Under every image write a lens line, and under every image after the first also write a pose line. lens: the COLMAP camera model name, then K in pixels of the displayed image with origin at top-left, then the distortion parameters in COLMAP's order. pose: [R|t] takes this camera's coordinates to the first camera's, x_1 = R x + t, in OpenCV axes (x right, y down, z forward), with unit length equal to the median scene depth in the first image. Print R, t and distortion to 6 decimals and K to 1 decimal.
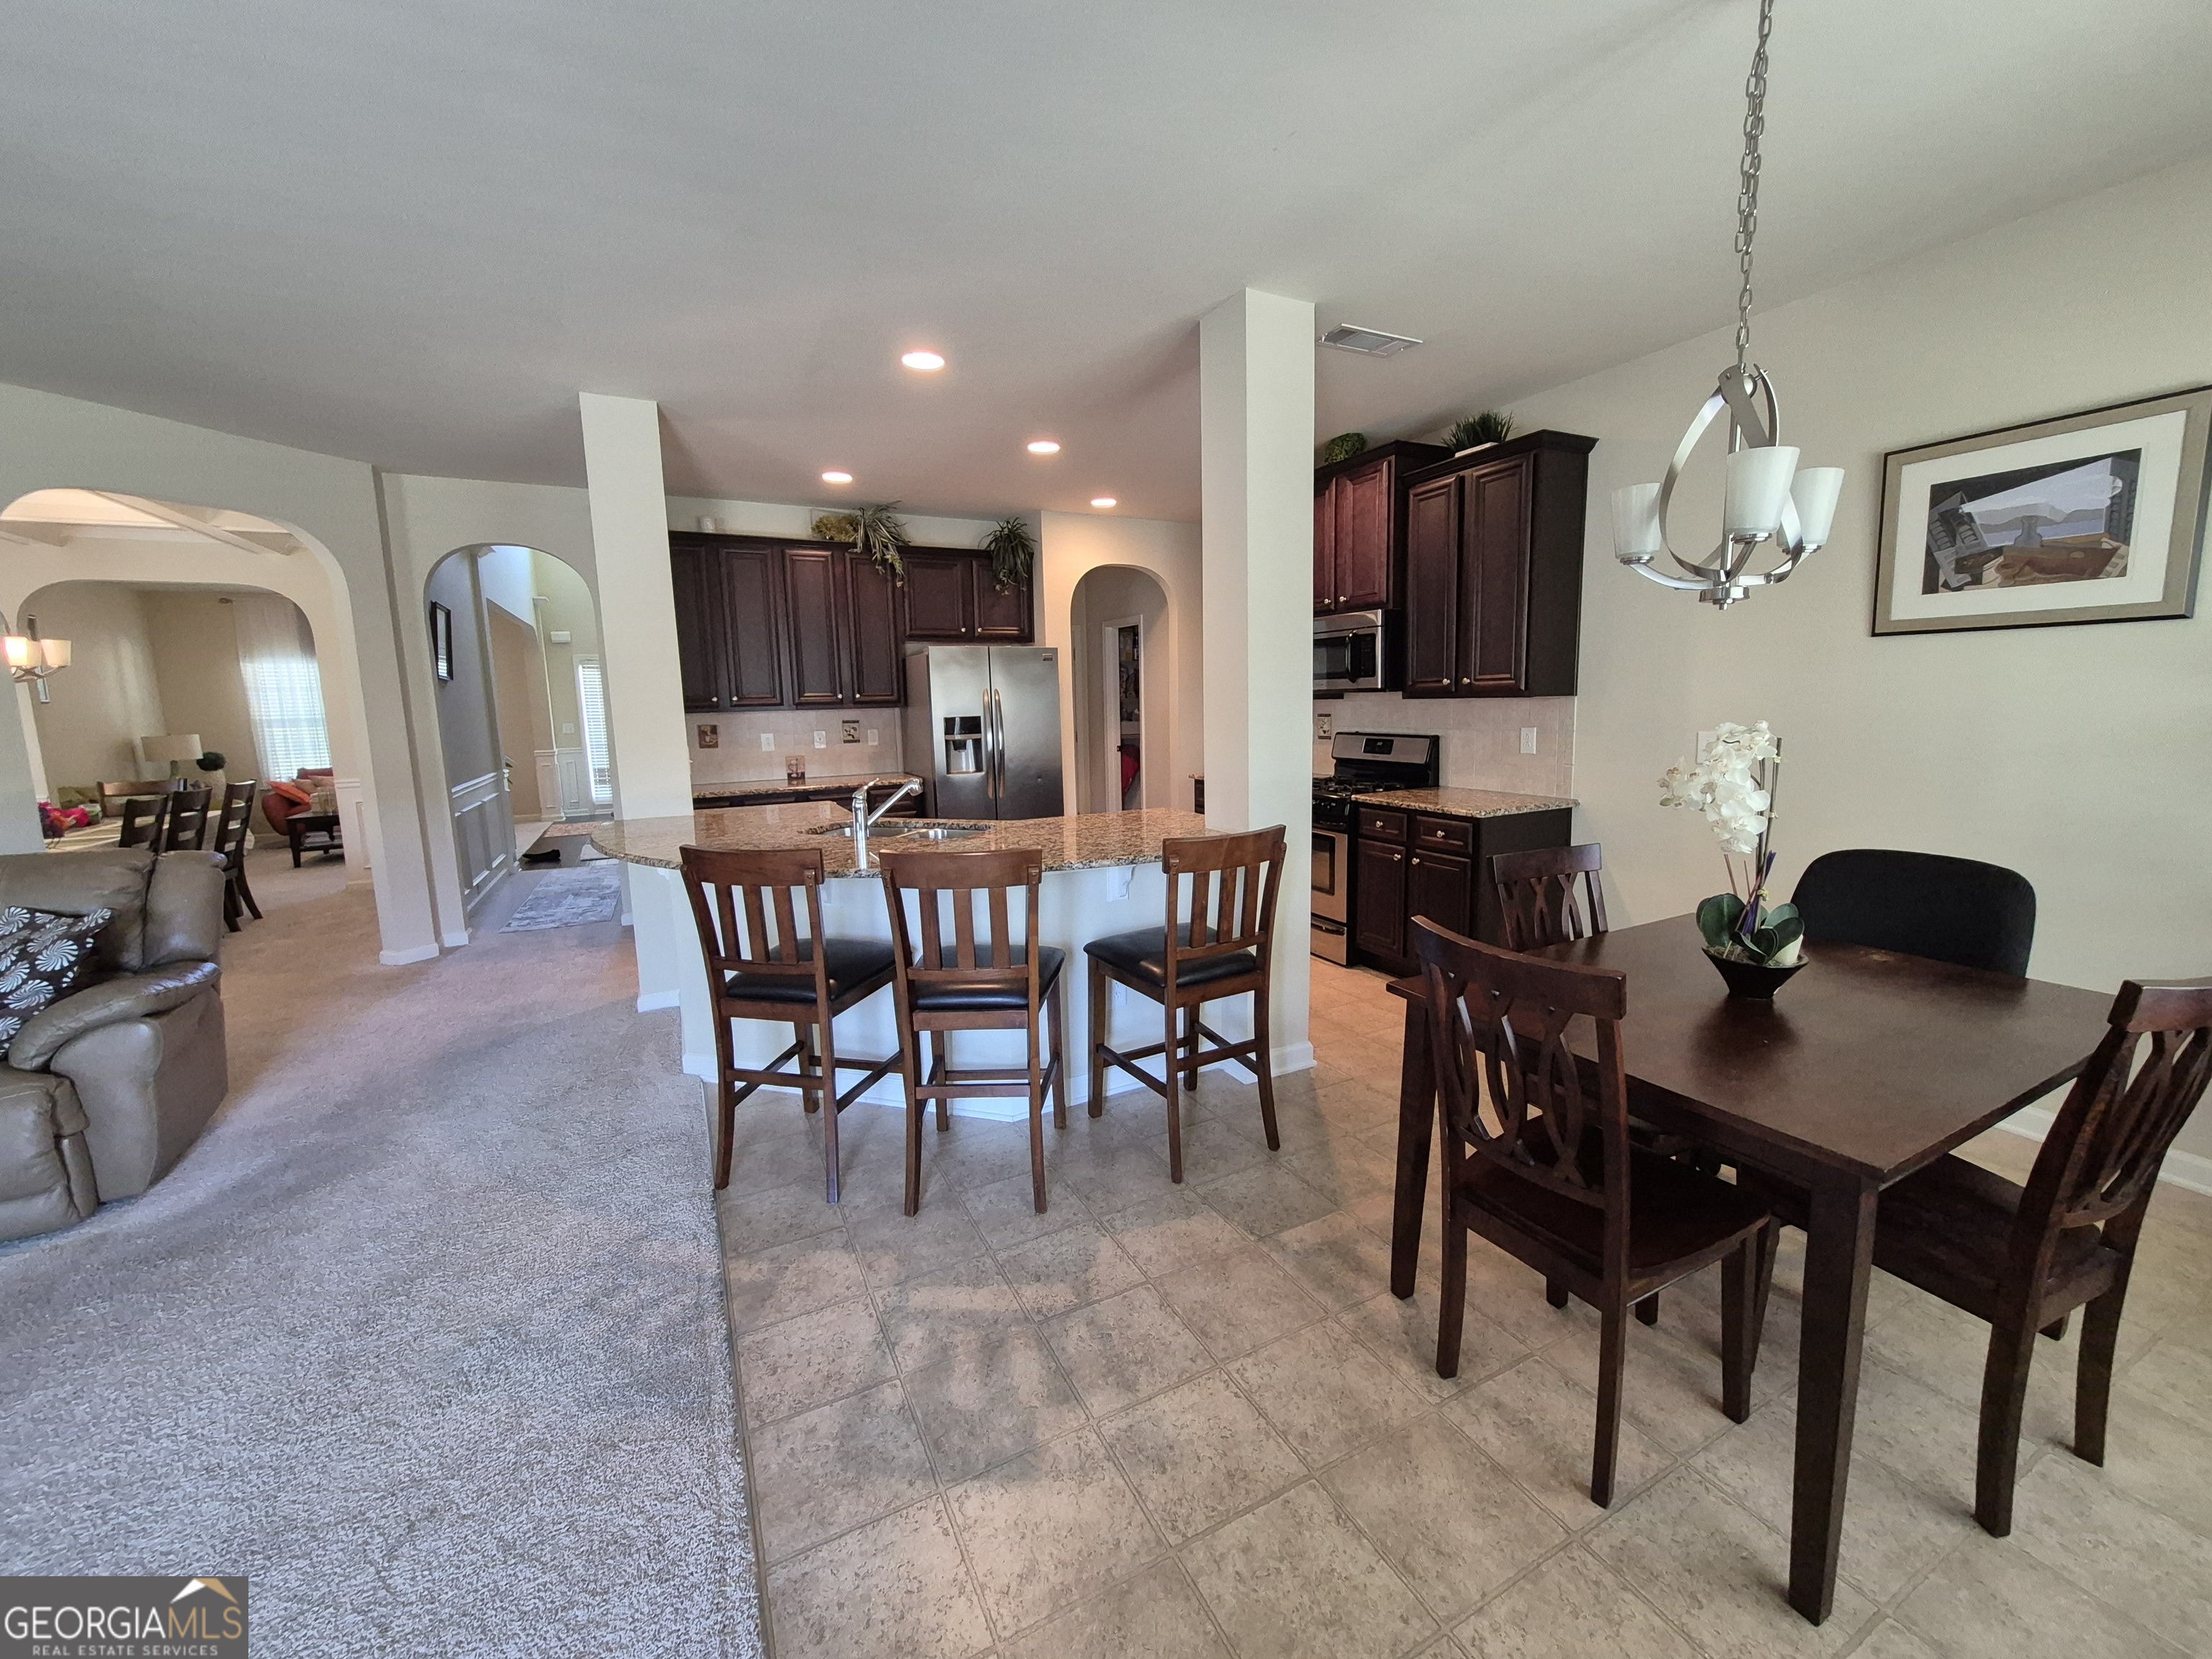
lens RADIAL K [[870.0, 0, 1123.5], [0, 870.0, 811.8], [0, 0, 1]] dist [0.009818, -0.004181]
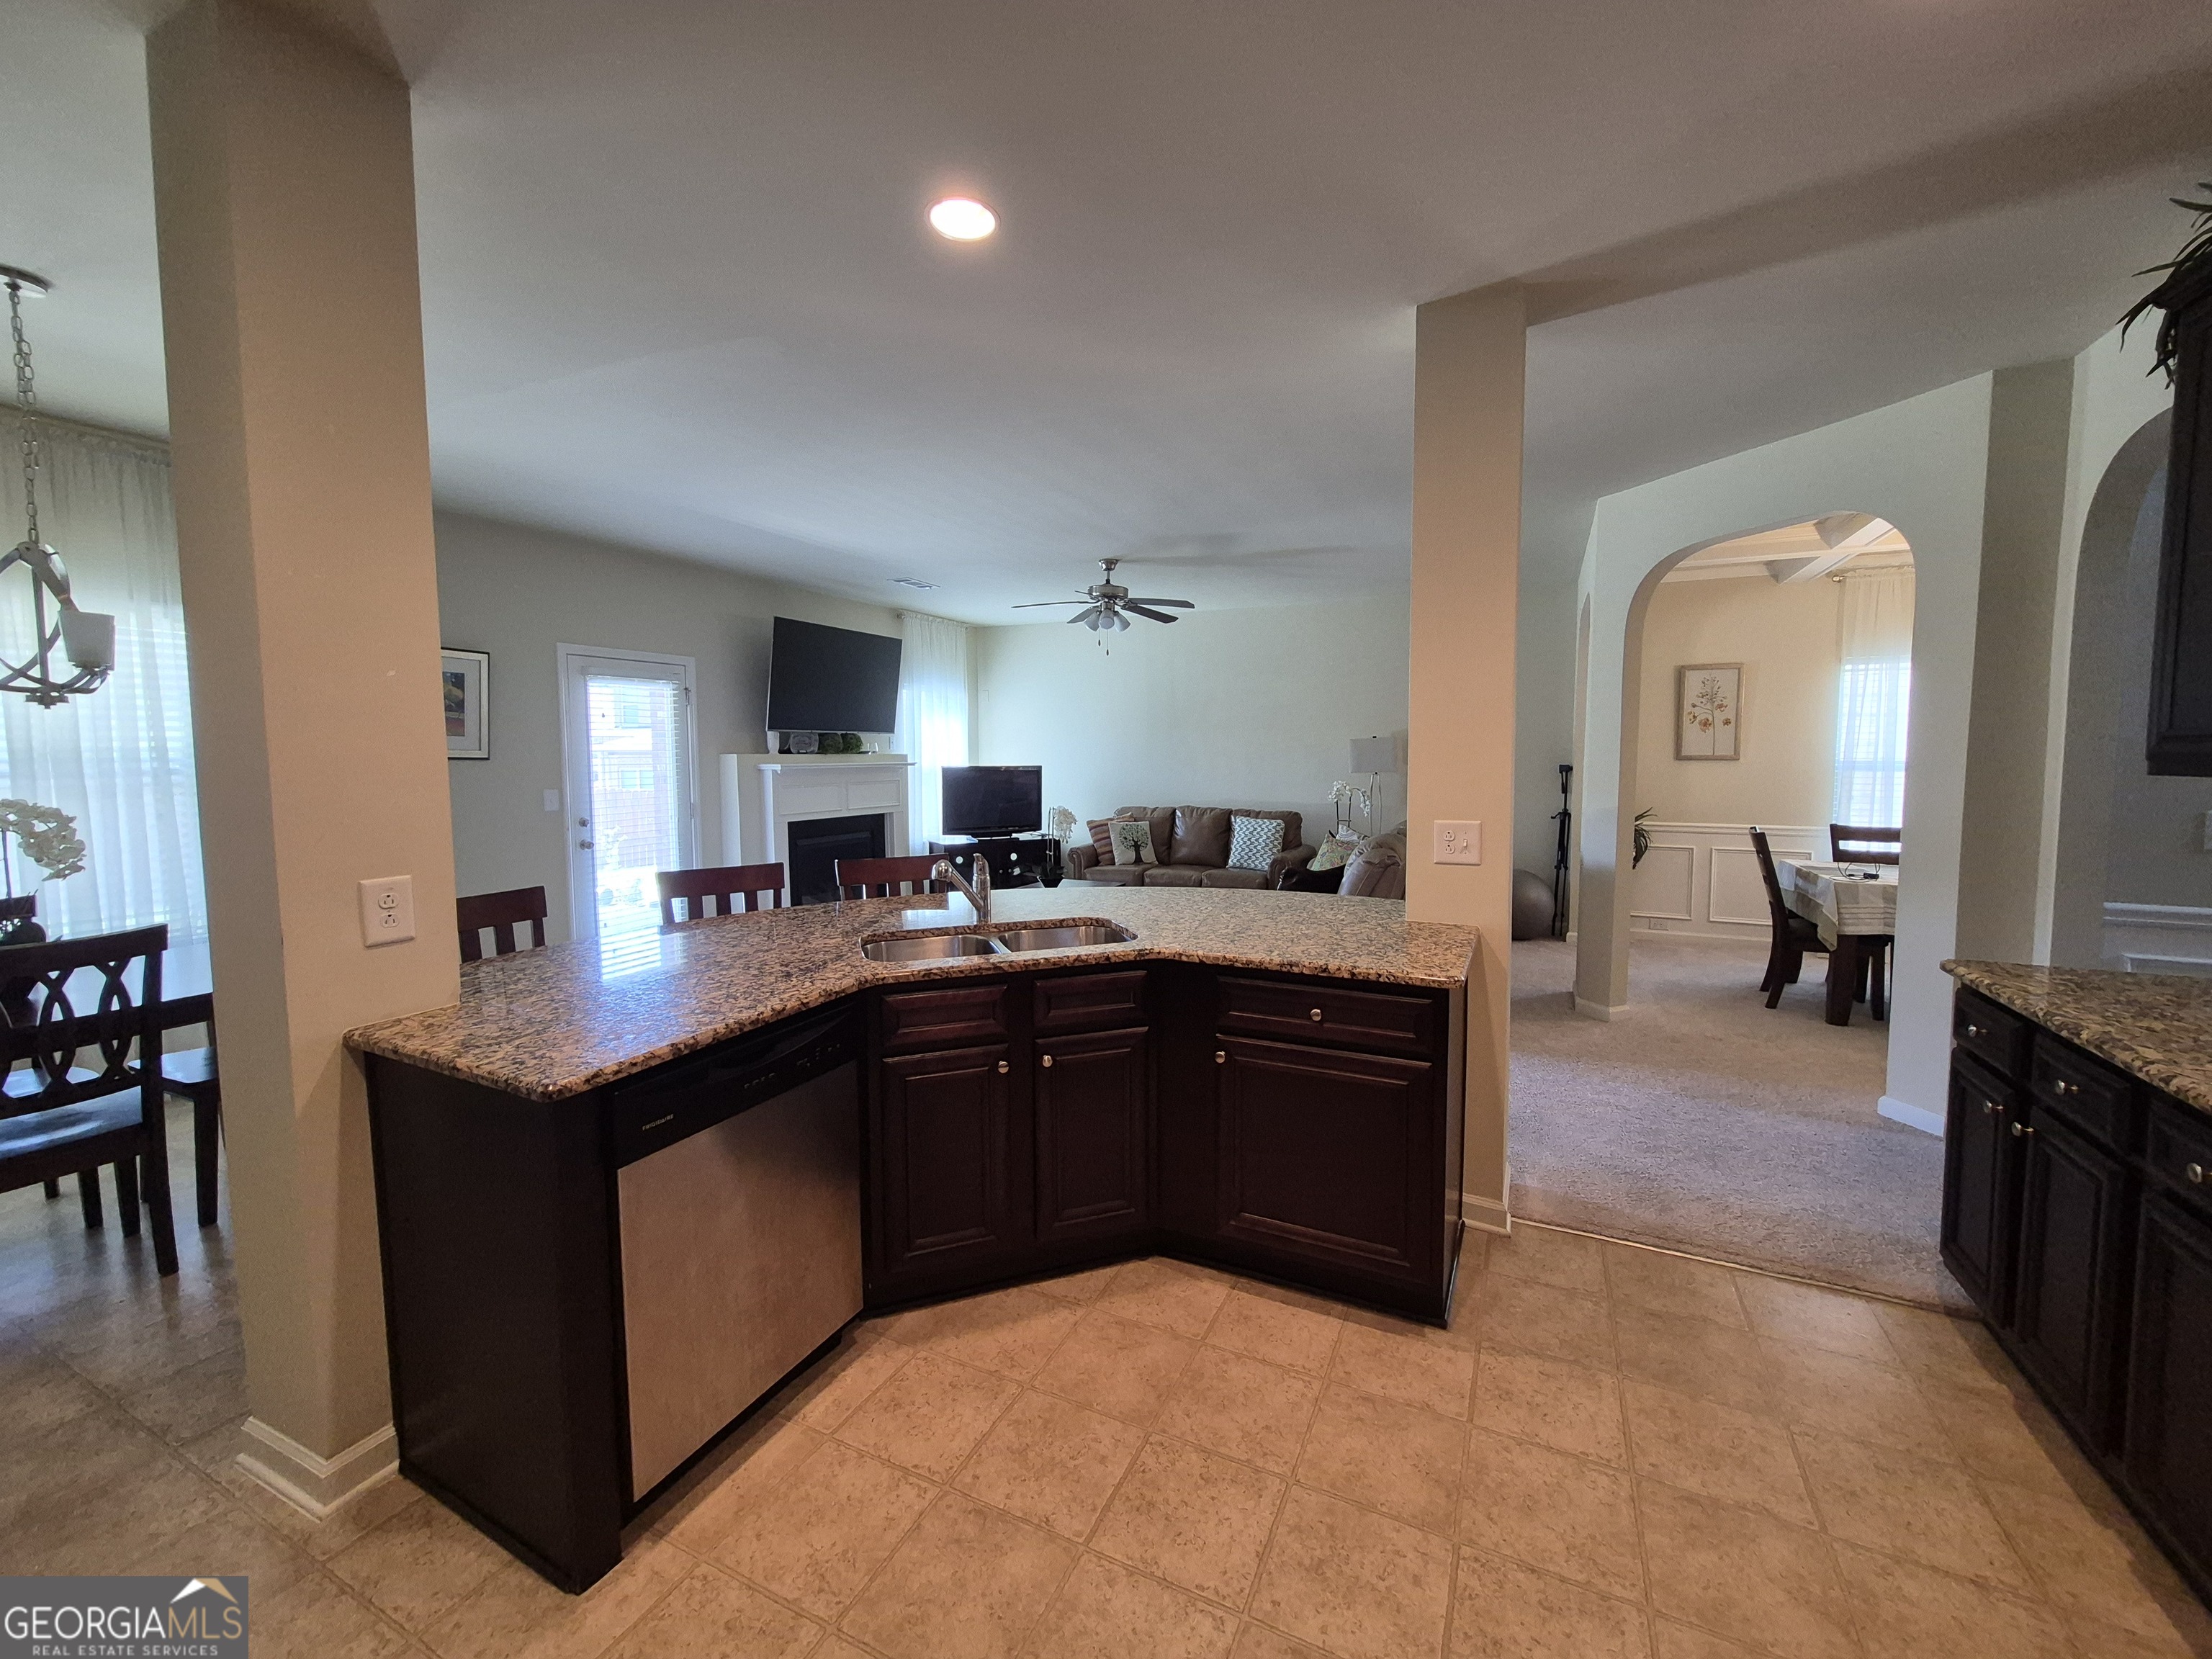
lens RADIAL K [[870.0, 0, 1123.5], [0, 870.0, 811.8], [0, 0, 1]] dist [0.009818, -0.004181]
pose [[-0.801379, 0.066520, -0.594446, 0.077322], [-0.057319, 0.980684, 0.187013, -0.227976], [0.595404, 0.183941, -0.782087, 1.654880]]
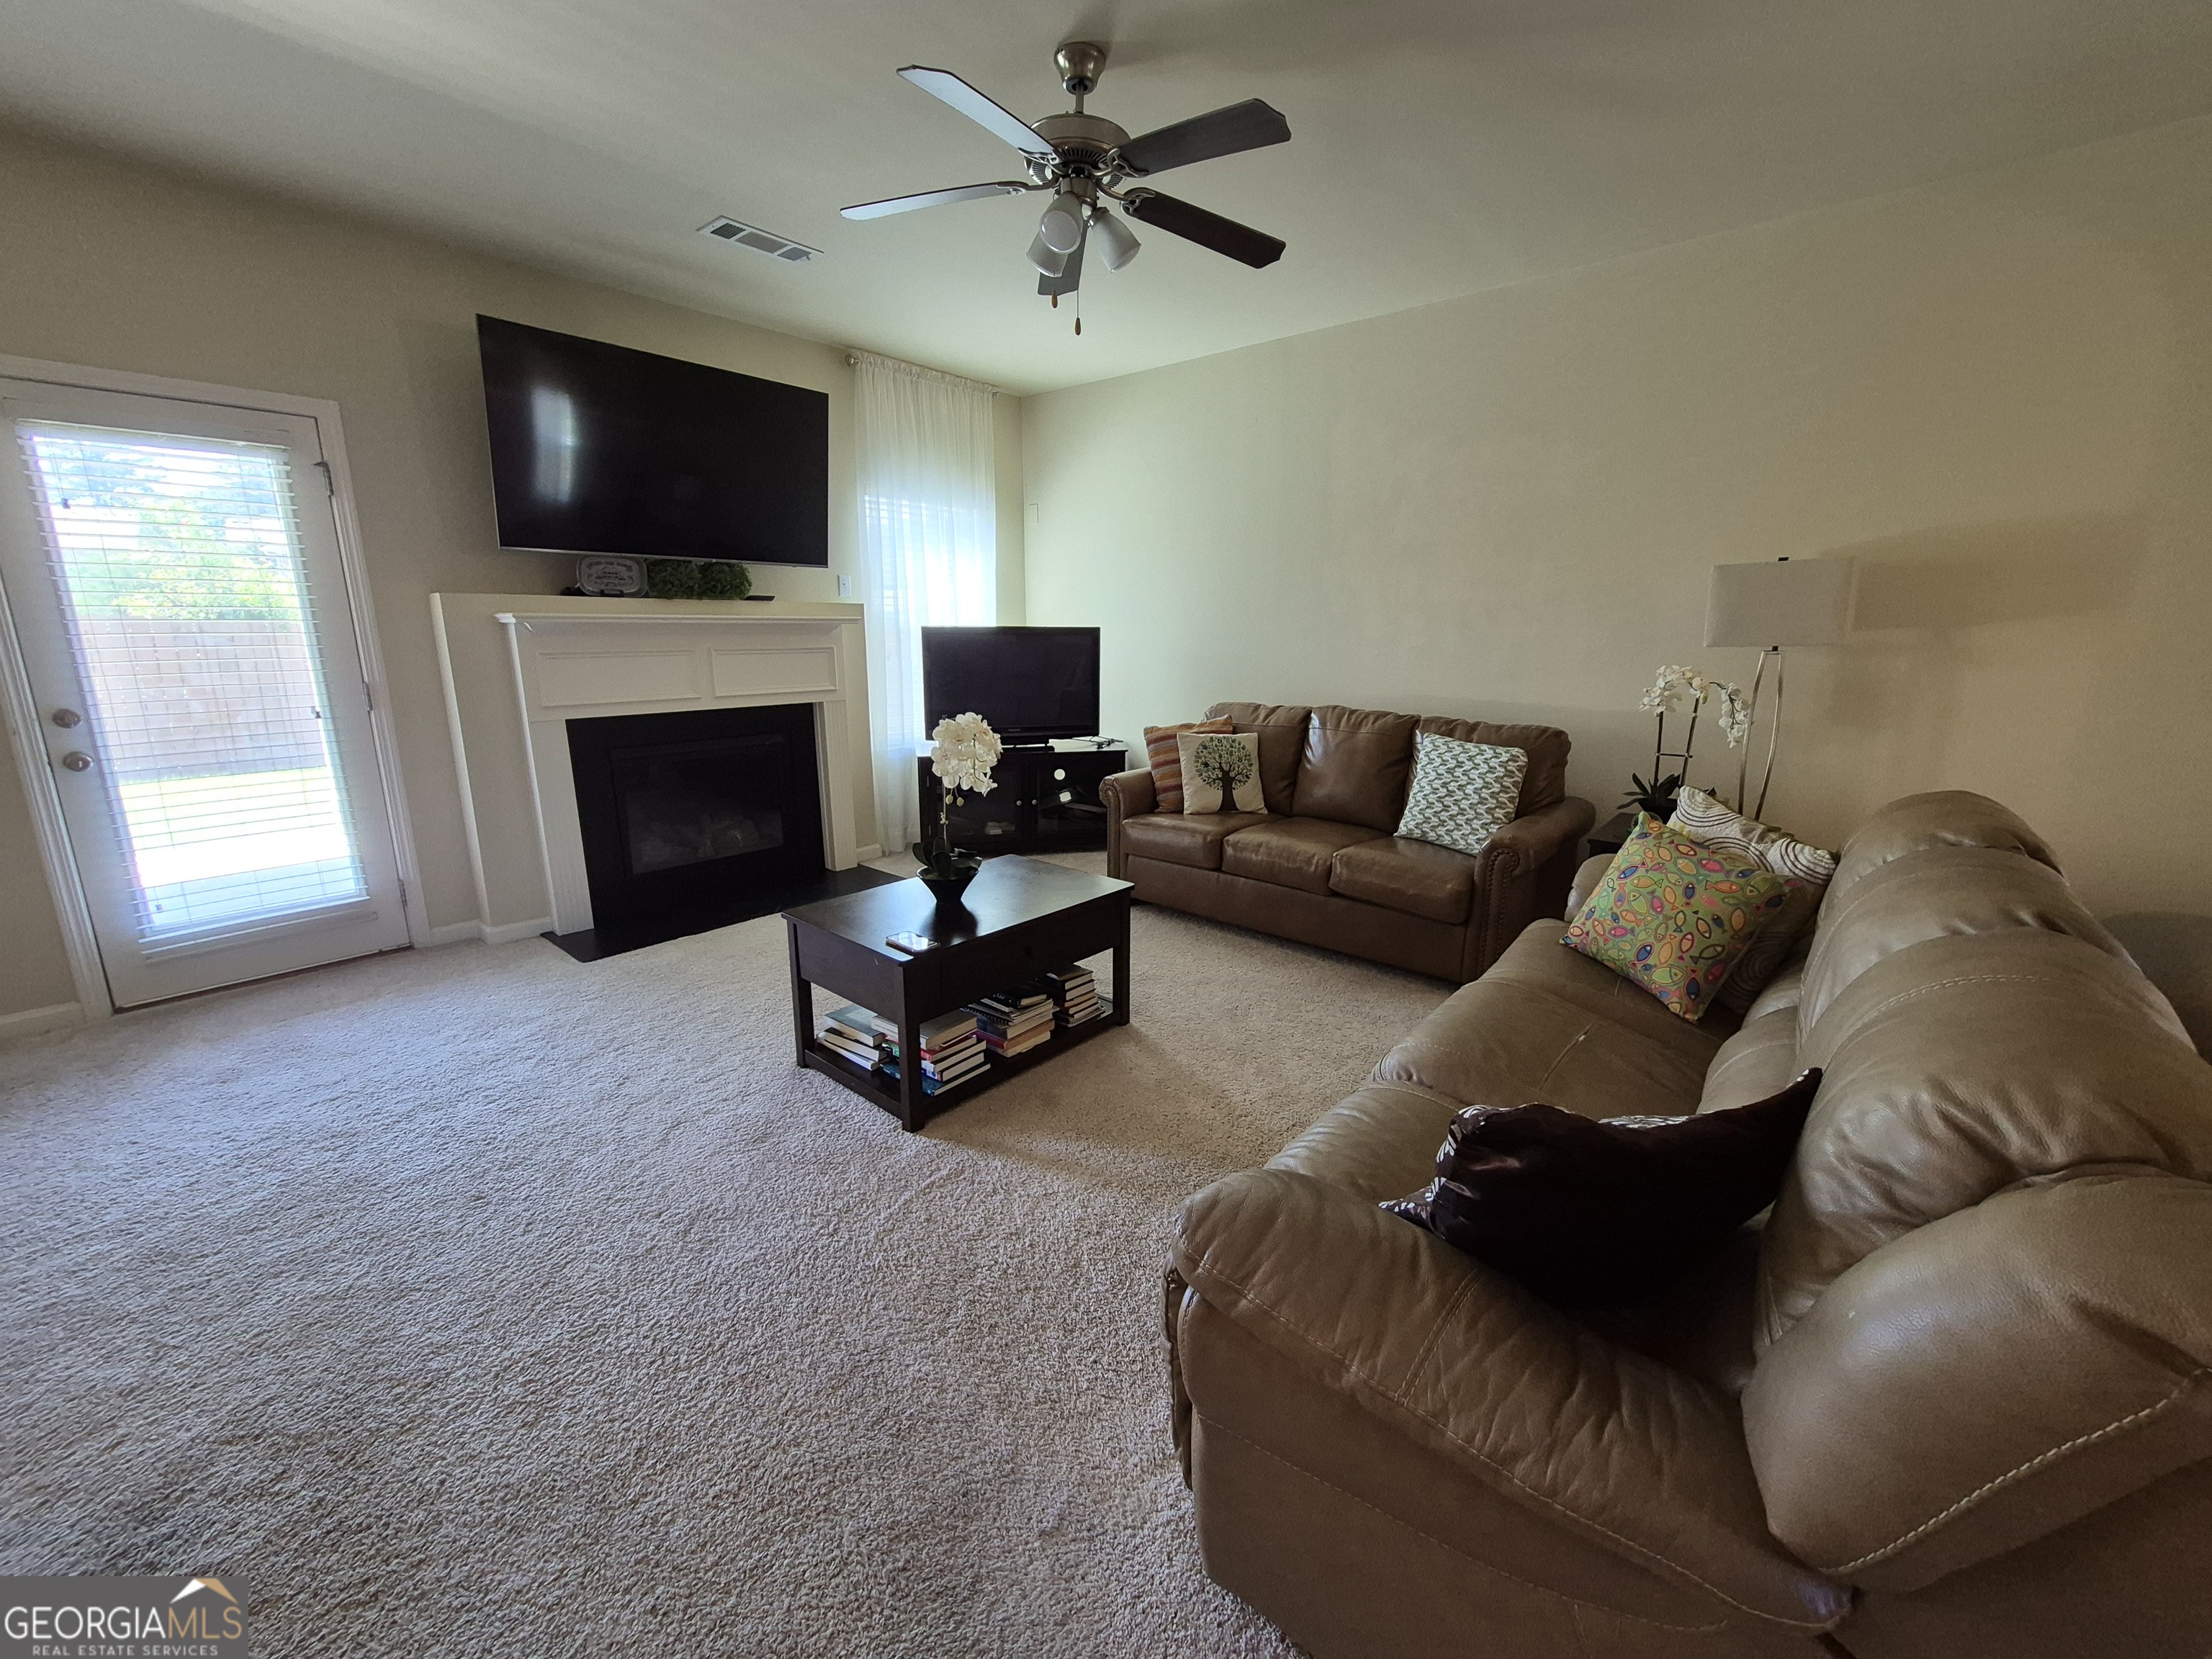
lens RADIAL K [[870.8, 0, 1124.6], [0, 870.8, 813.3], [0, 0, 1]] dist [0.005898, -0.000160]
pose [[-0.928272, 0.097486, -0.358898, -0.711269], [-0.033295, 0.939374, 0.341275, -0.086399], [0.370409, 0.328745, -0.868749, 0.945169]]
